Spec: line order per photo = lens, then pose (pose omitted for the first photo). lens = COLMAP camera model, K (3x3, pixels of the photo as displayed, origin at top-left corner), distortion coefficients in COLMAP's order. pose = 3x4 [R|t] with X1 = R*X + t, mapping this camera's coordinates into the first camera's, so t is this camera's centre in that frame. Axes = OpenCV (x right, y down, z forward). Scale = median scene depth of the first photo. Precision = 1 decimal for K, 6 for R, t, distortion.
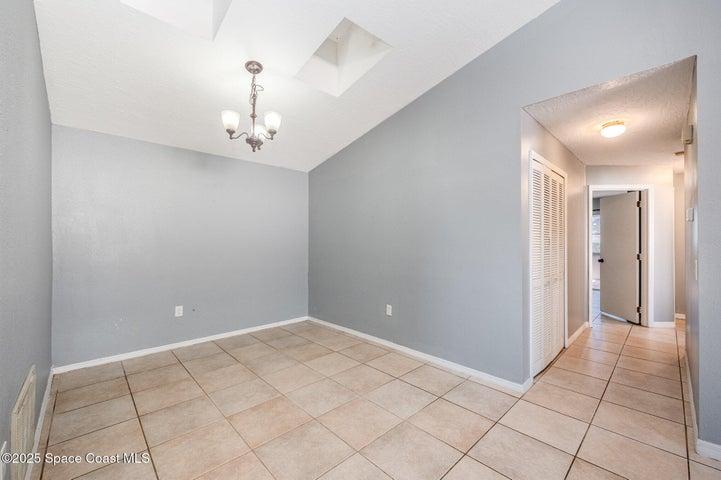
lens RADIAL K [[298.4, 0, 360.5], [0, 298.4, 240.0], [0, 0, 1]] dist [-0.000070, -0.000004]
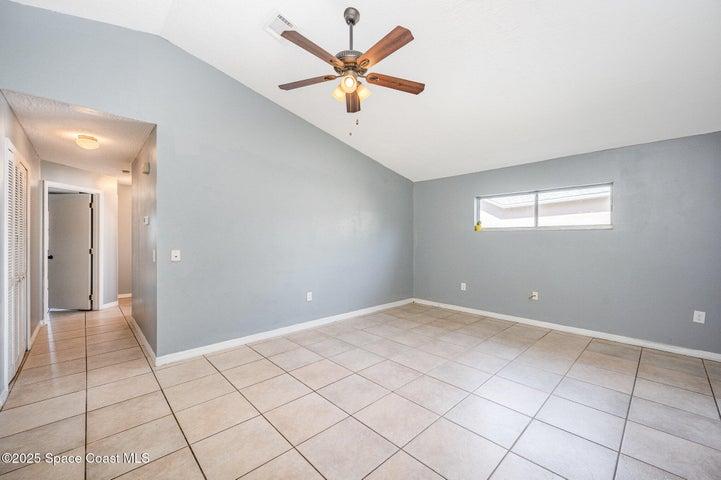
lens RADIAL K [[282.1, 0, 360.5], [0, 282.1, 240.0], [0, 0, 1]] dist [-0.008521, -0.000117]
pose [[0.006926, -0.004786, 0.999965, -0.239845], [-0.009019, 0.999948, 0.004848, -0.002631], [-0.999935, -0.009053, 0.006883, -0.078542]]
